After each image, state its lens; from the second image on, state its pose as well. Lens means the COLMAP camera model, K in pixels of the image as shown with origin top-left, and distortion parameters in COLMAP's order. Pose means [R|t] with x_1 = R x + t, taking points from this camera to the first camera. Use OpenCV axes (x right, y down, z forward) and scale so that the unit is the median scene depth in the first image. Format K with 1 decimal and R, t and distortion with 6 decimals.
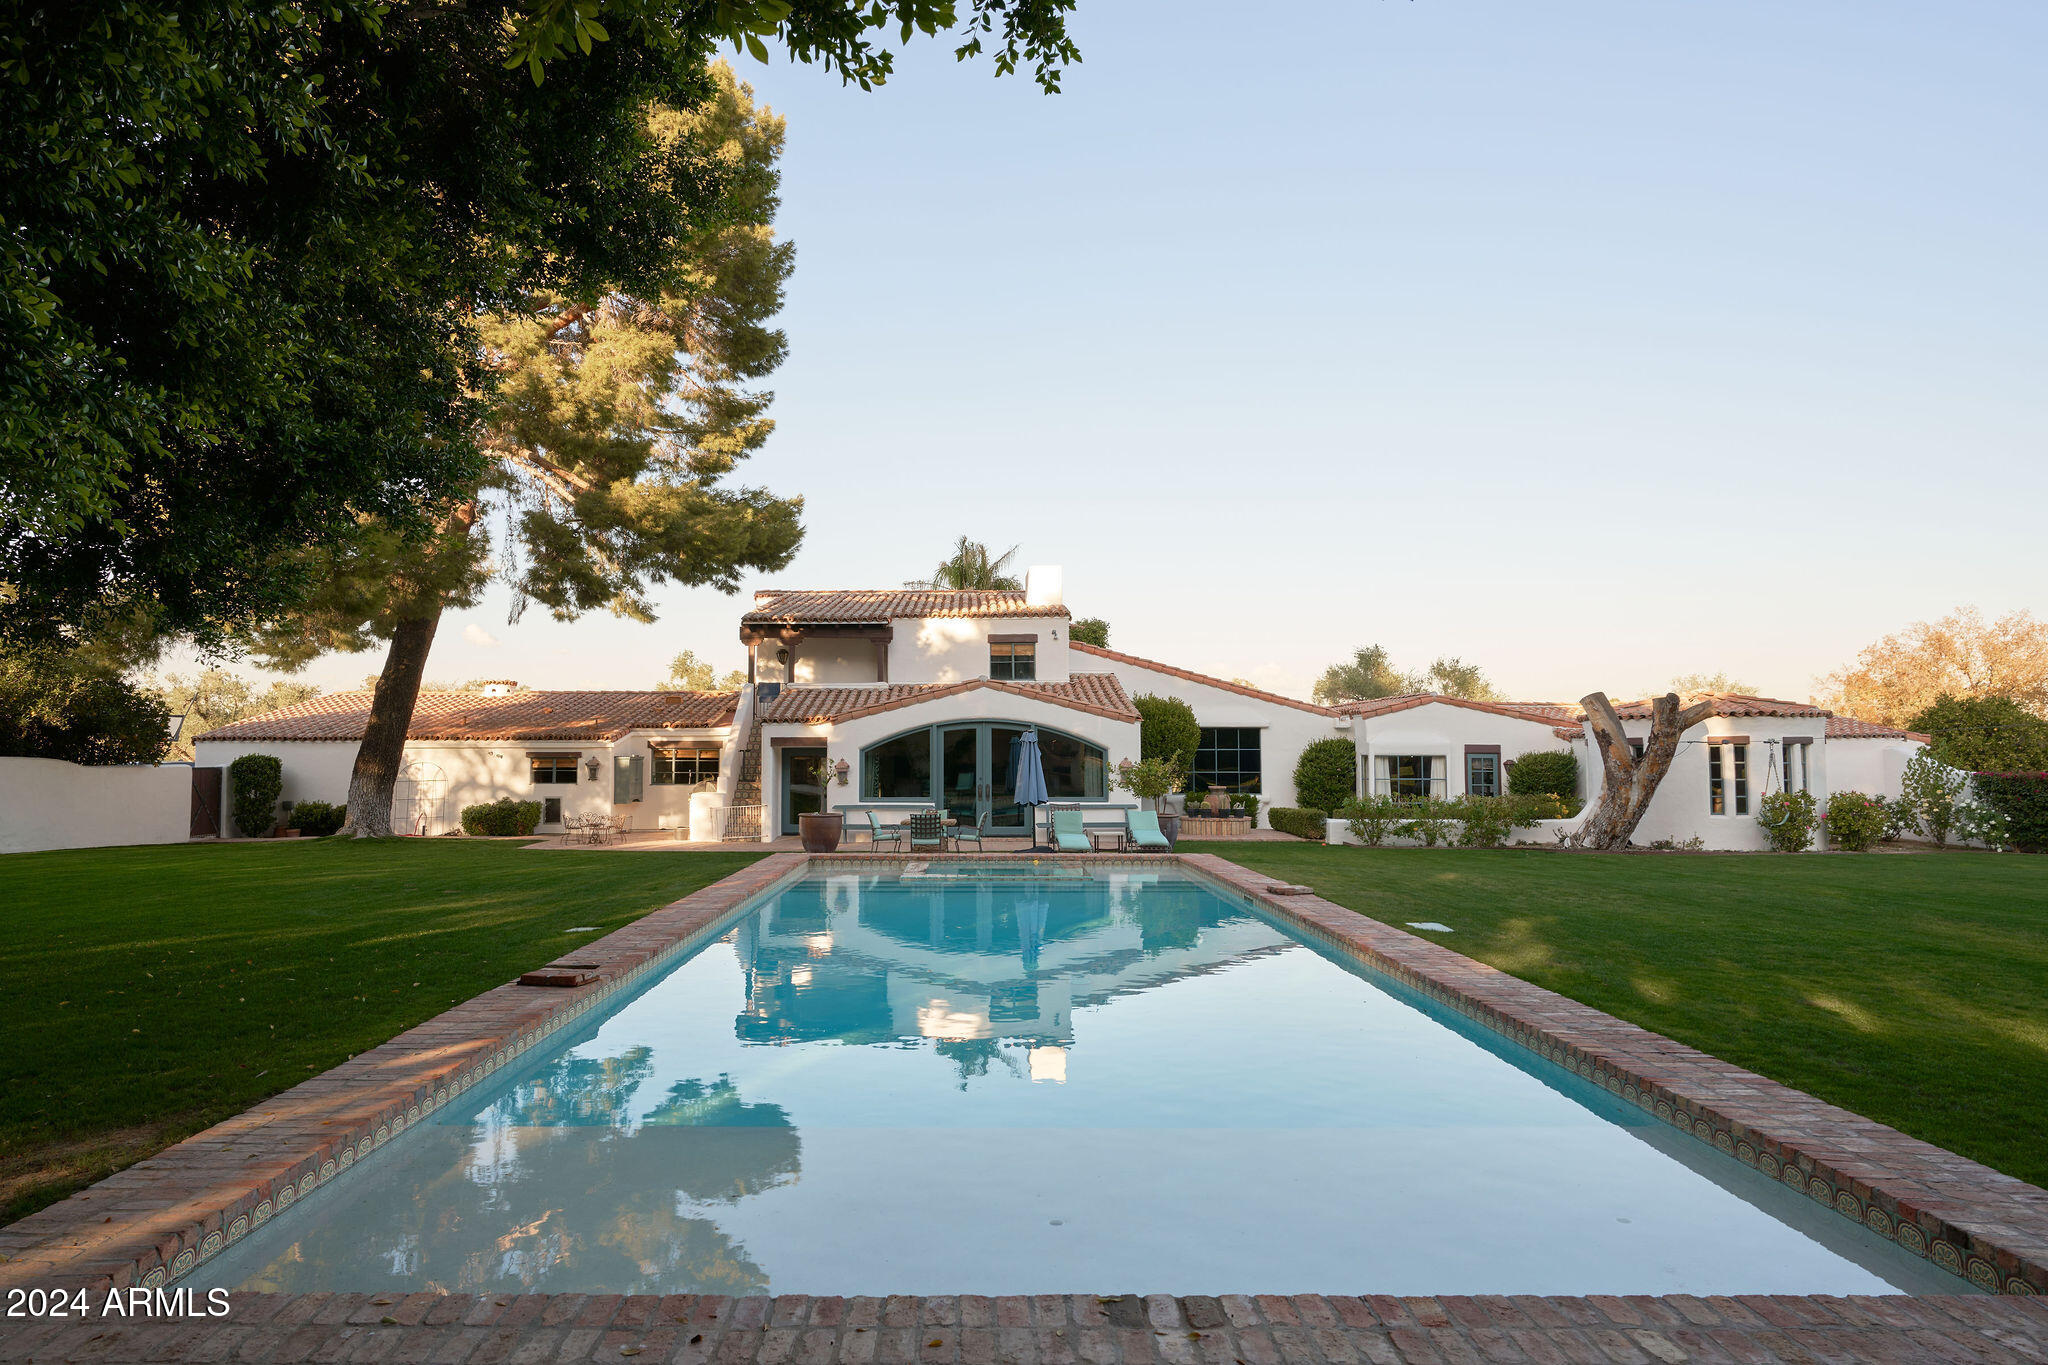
lens RADIAL K [[1249.1, 0, 1014.7], [0, 1249.1, 683.2], [0, 0, 1]] dist [0.007689, 0.000508]
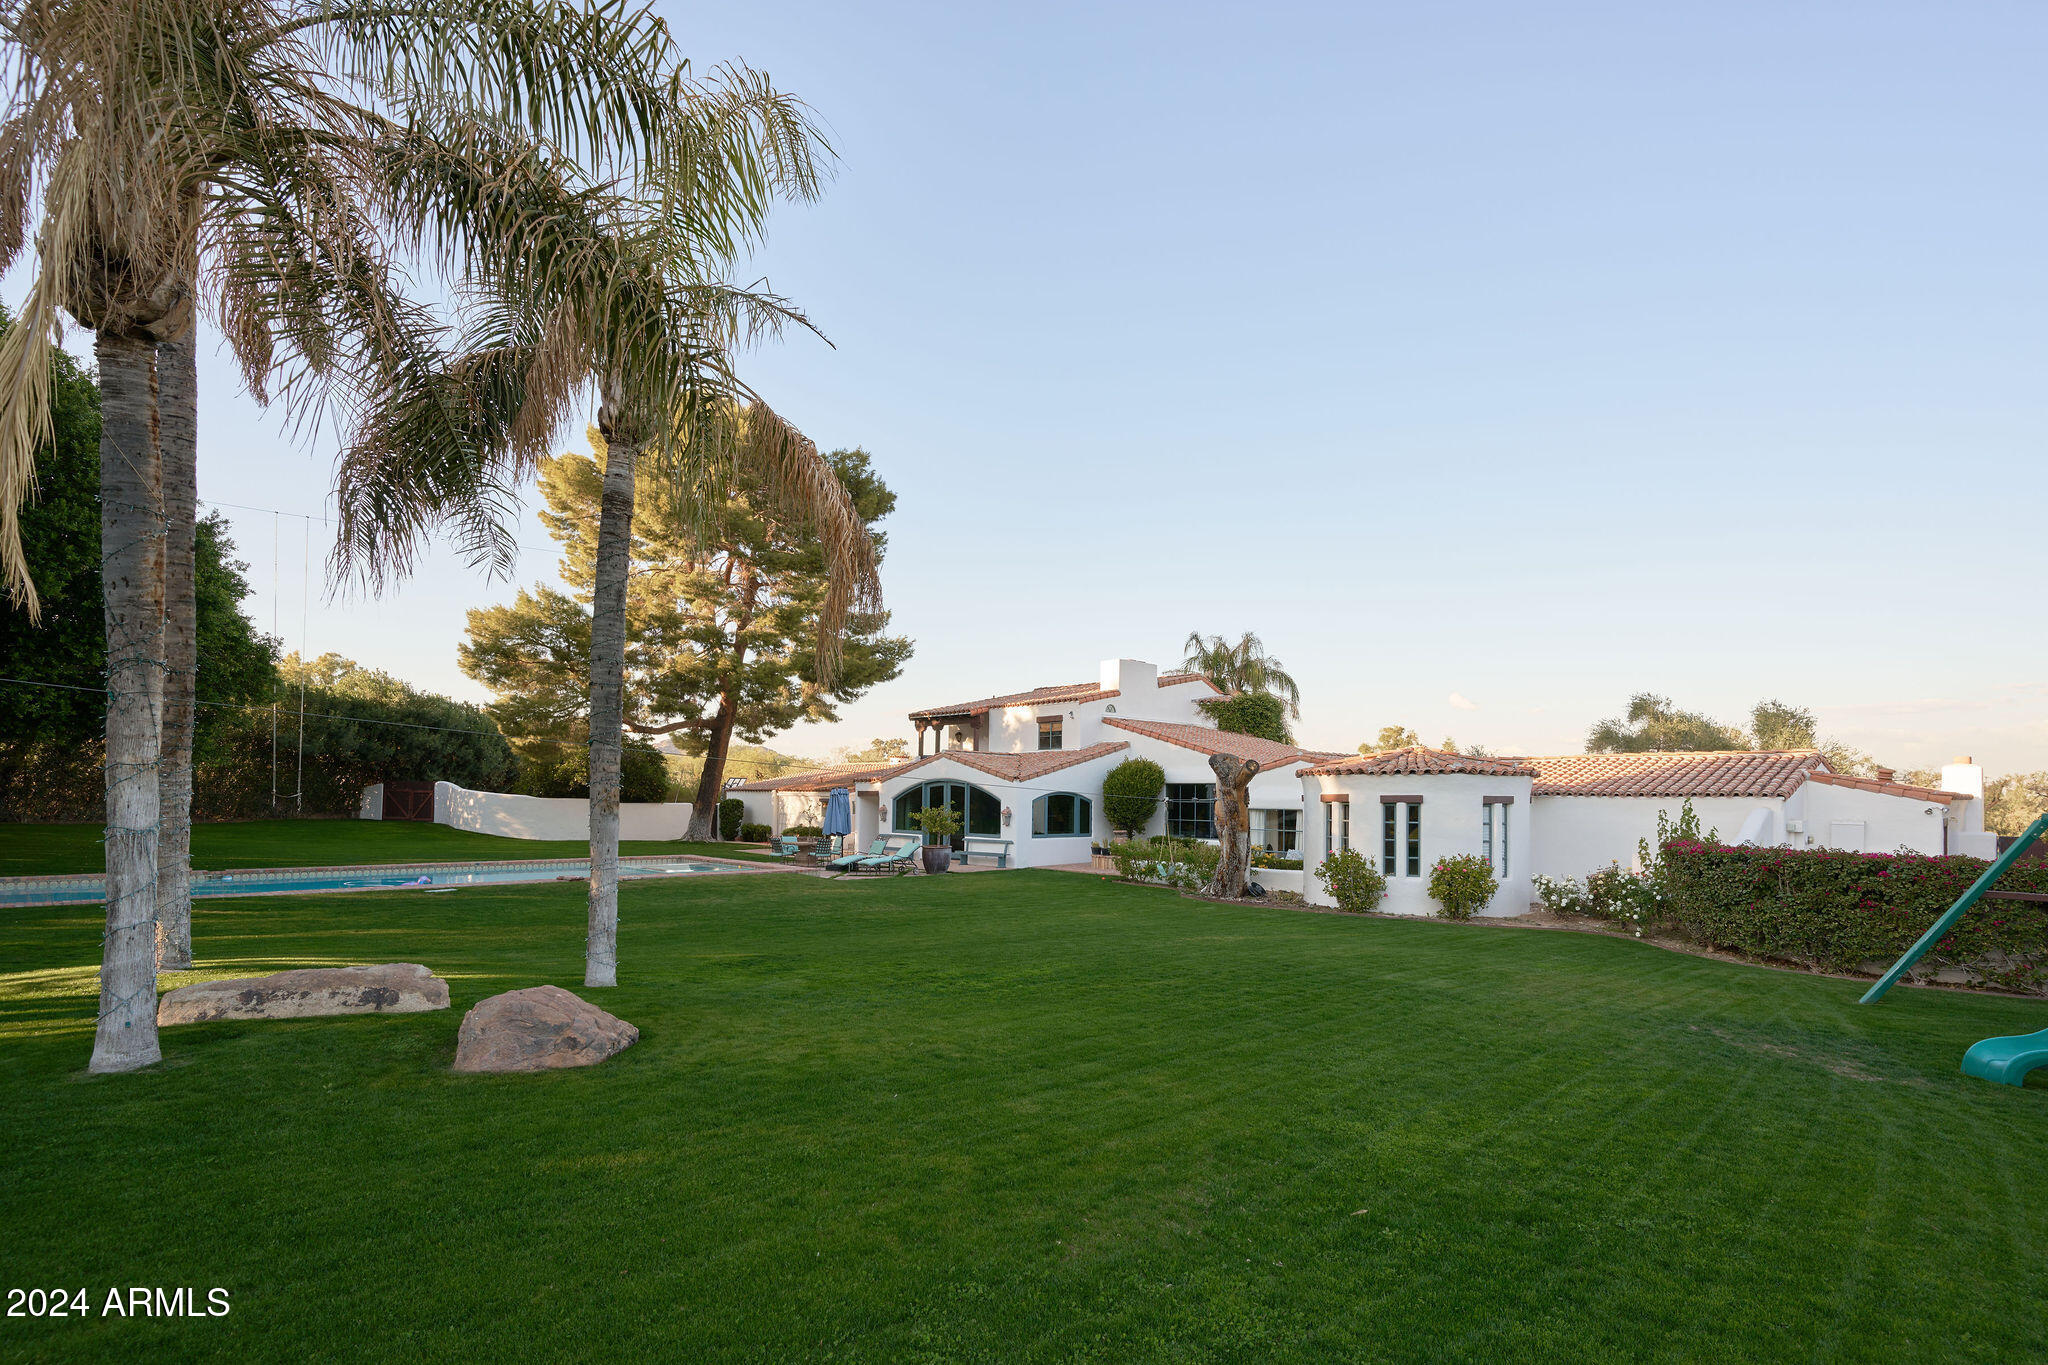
lens RADIAL K [[1008.3, 0, 1074.9], [0, 1008.3, 775.7], [0, 0, 1]] dist [-0.002435, -0.000254]
pose [[0.709404, -0.005858, -0.704778, 0.917918], [0.032982, 0.999146, 0.024894, 0.000058], [0.704030, -0.040905, 0.708991, 0.265057]]
